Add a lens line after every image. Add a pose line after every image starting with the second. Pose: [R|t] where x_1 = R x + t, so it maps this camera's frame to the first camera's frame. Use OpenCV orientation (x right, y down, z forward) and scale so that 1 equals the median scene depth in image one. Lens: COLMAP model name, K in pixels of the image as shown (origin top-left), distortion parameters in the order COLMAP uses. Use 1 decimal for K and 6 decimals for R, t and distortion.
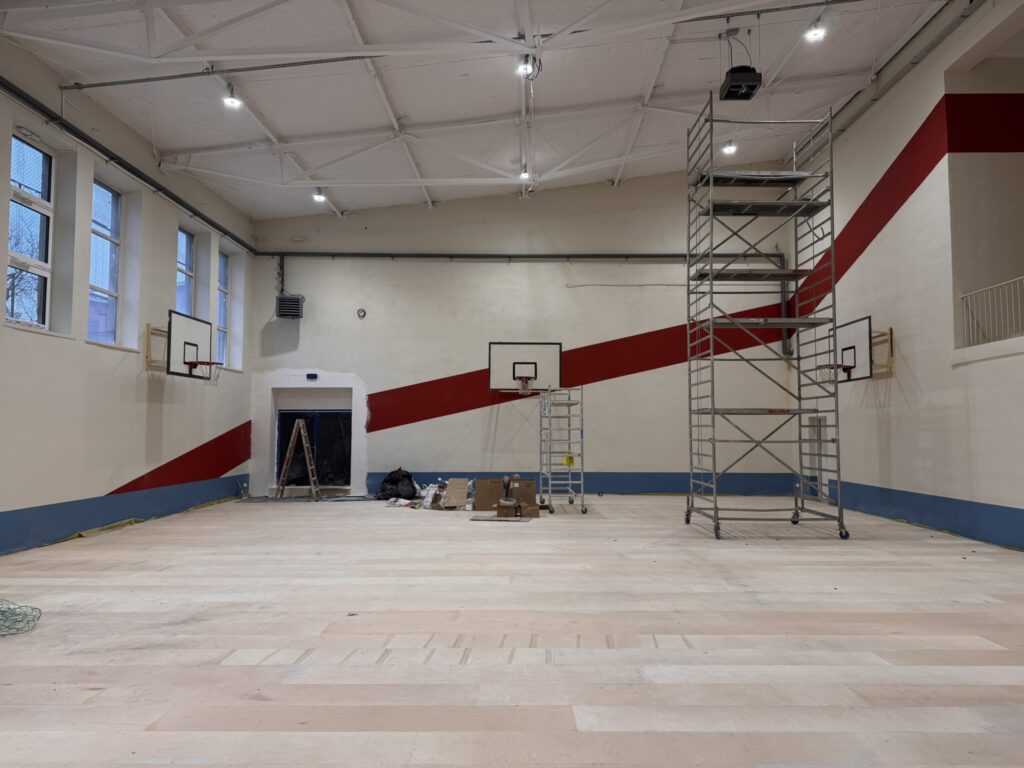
lens RADIAL K [[722.0, 0, 512.0], [0, 722.0, 384.0], [0, 0, 1]] dist [0.135145, -0.207343]
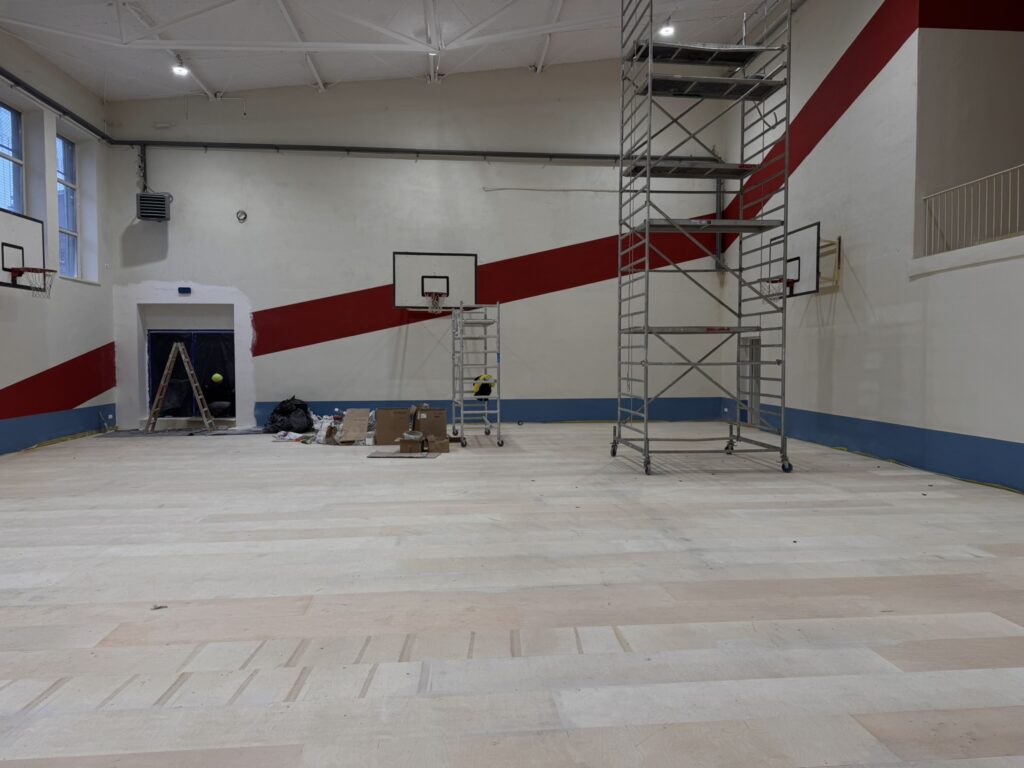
lens RADIAL K [[722.0, 0, 512.0], [0, 722.0, 384.0], [0, 0, 1]] dist [0.135145, -0.207343]
pose [[0.994763, -0.007032, 0.101963, 0.027076], [-0.003539, 0.994663, 0.103117, 0.012384], [-0.102144, -0.102937, 0.989429, 0.146538]]
